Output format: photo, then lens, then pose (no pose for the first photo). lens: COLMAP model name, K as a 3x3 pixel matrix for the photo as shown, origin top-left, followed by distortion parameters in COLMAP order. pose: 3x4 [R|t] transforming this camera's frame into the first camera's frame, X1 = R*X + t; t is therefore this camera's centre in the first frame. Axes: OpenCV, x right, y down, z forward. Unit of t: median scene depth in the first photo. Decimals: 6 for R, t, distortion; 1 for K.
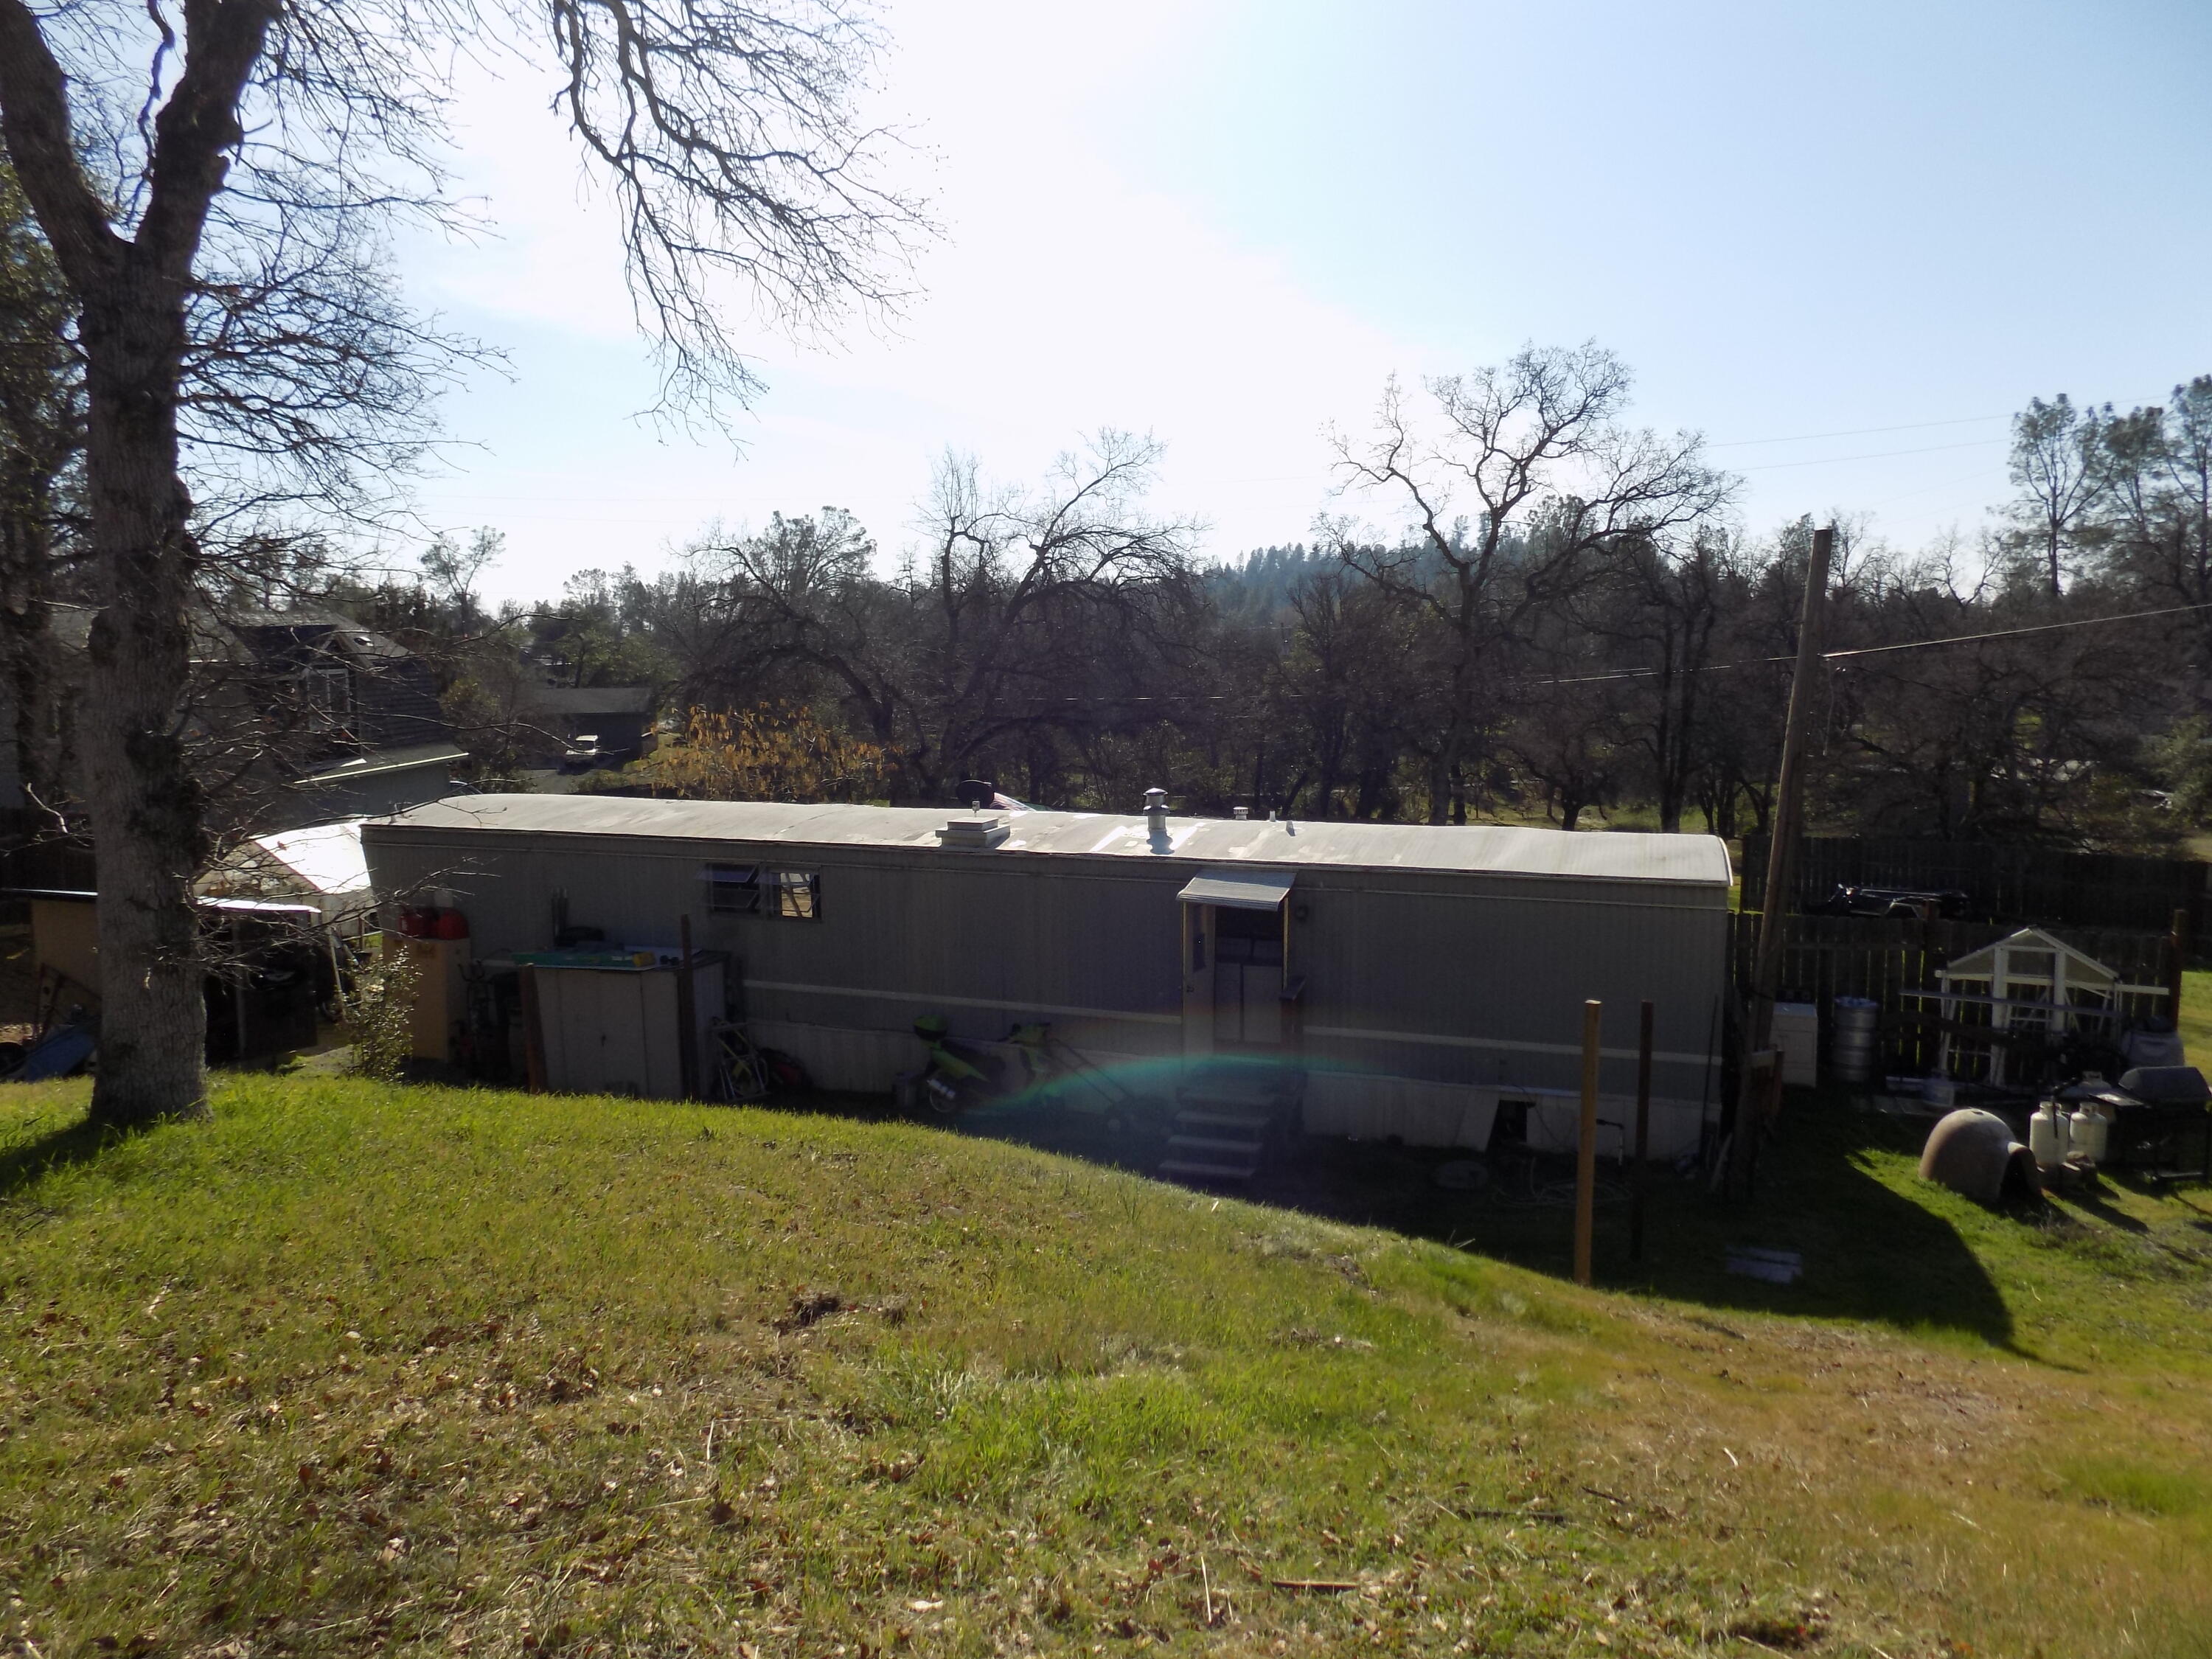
lens RADIAL K [[1501.2, 0, 1116.6], [0, 1501.2, 821.3], [0, 0, 1]] dist [-0.070589, 0.070872]
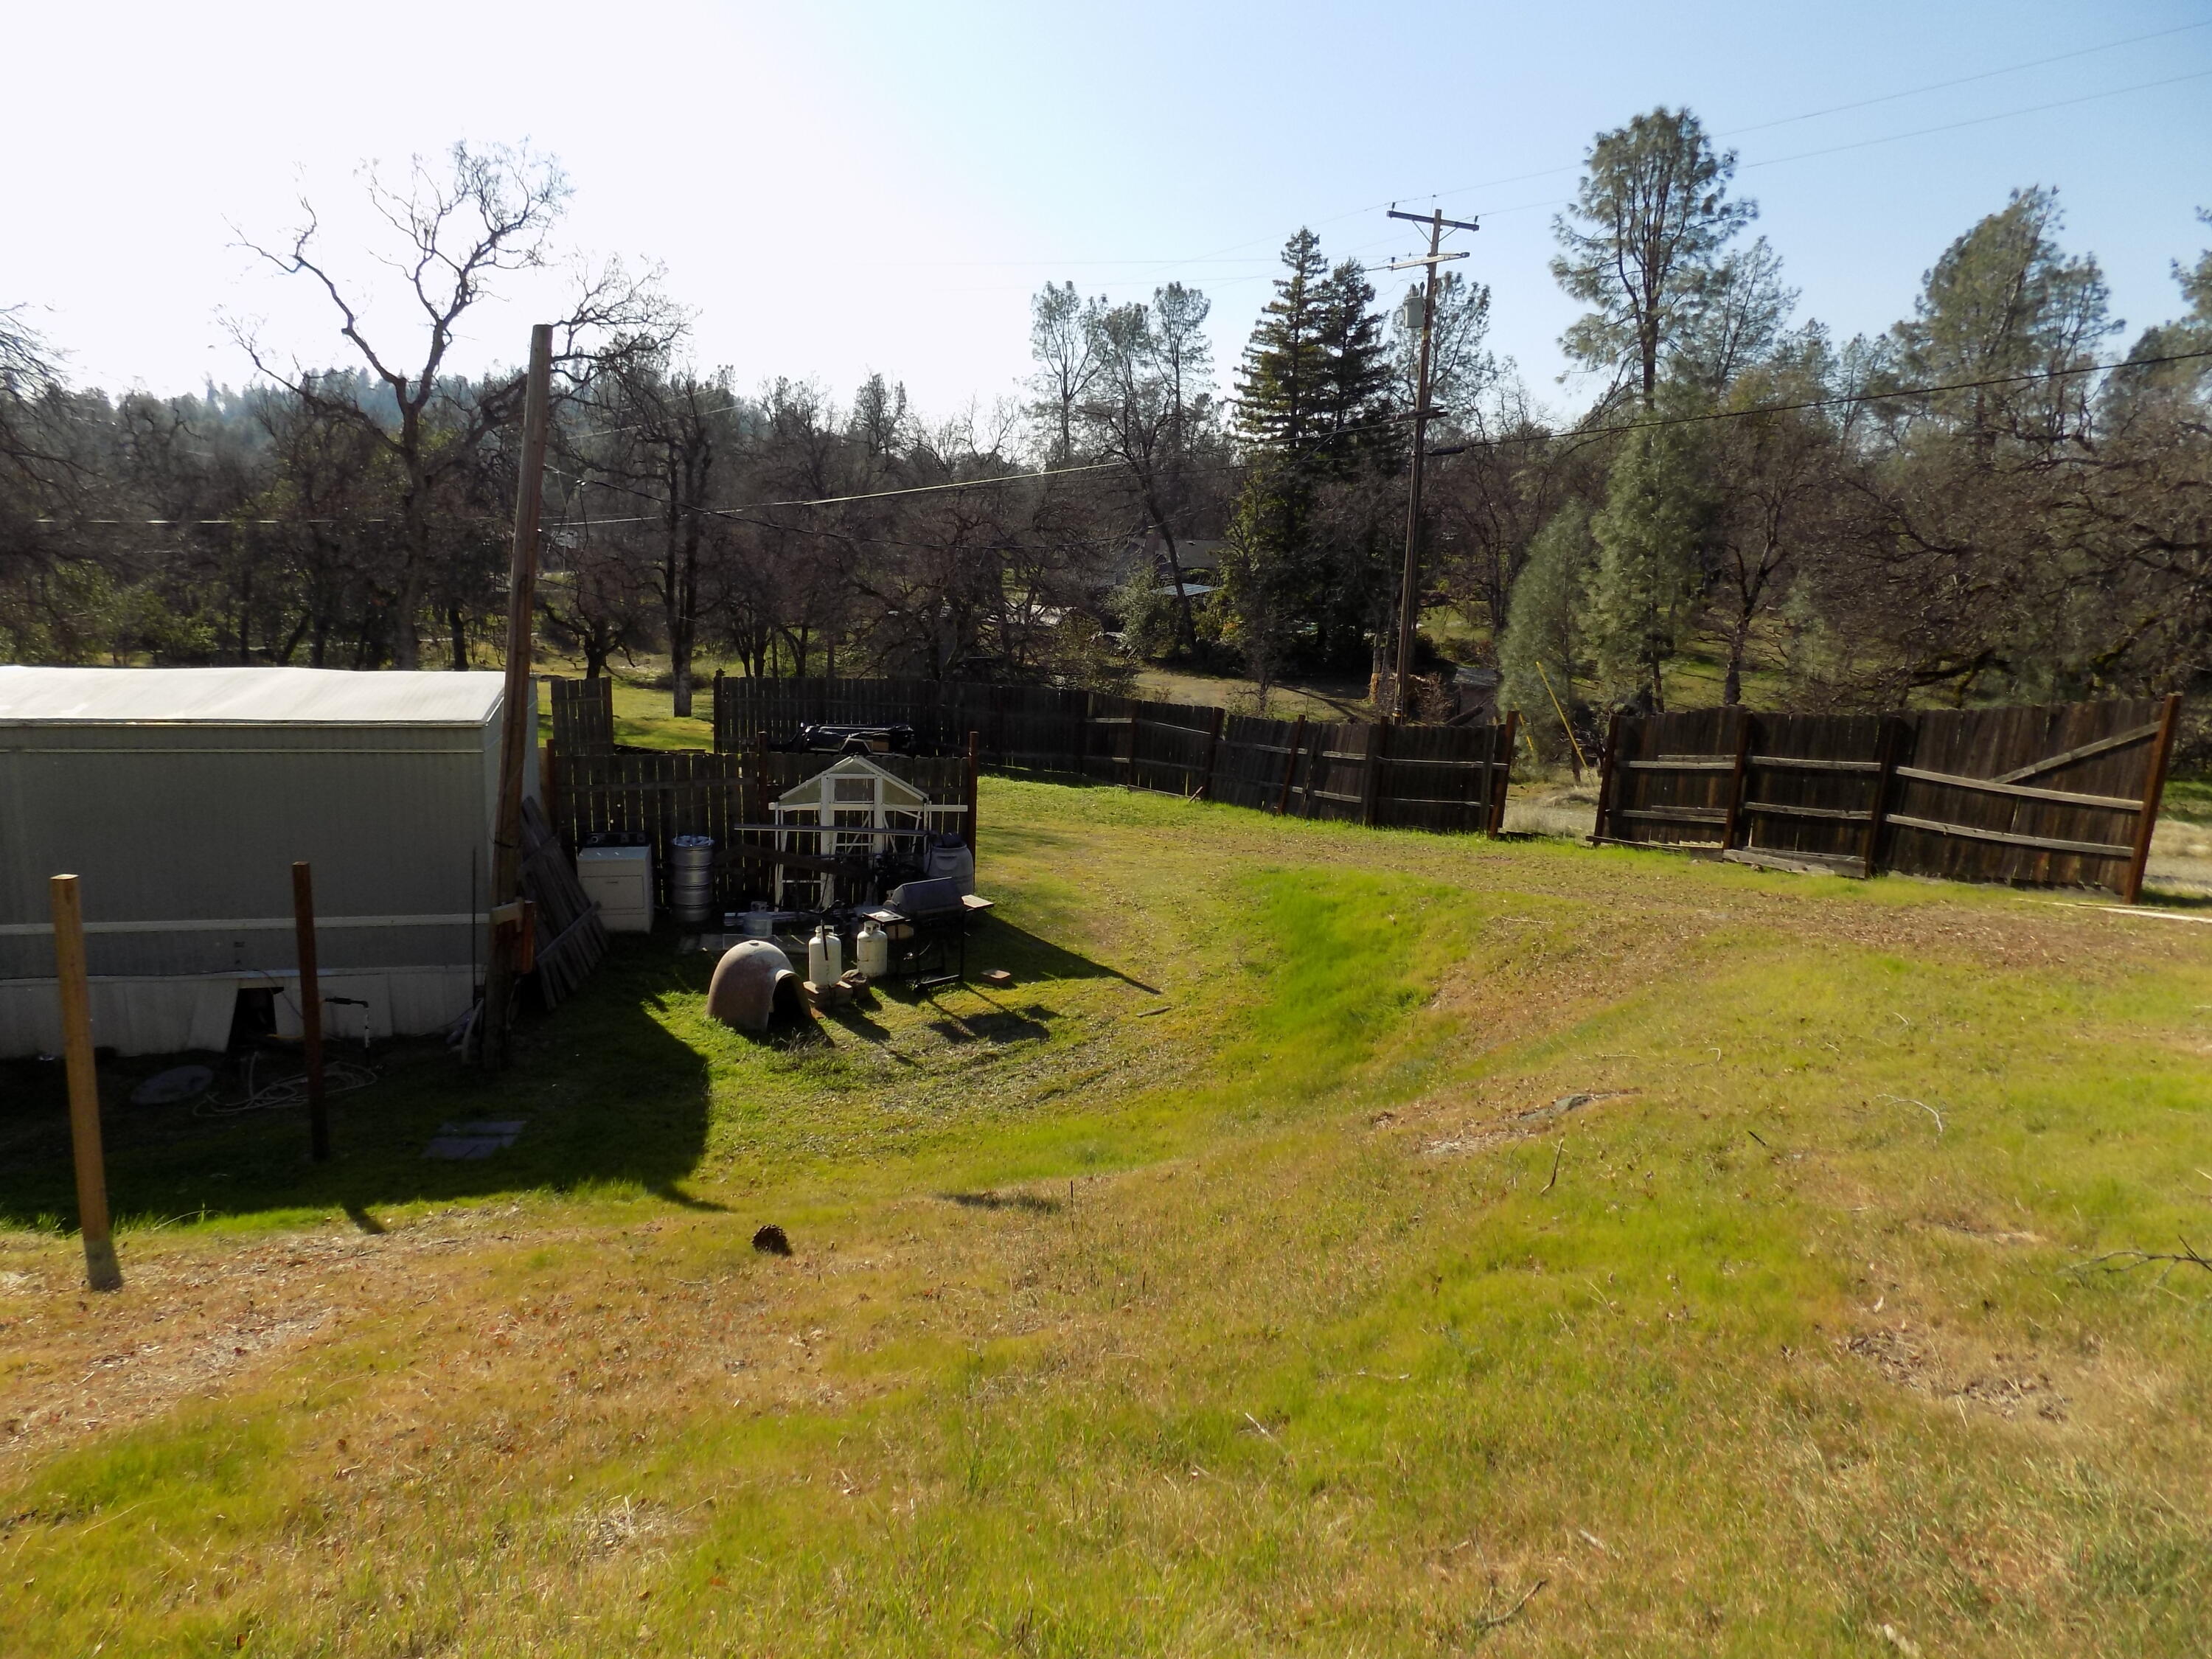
lens RADIAL K [[1501.2, 0, 1116.6], [0, 1501.2, 821.3], [0, 0, 1]] dist [-0.070589, 0.070872]
pose [[0.834988, -0.073303, 0.545365, 0.203469], [0.018724, 0.994298, 0.104978, 0.011577], [-0.549950, -0.077444, 0.831599, 0.028469]]
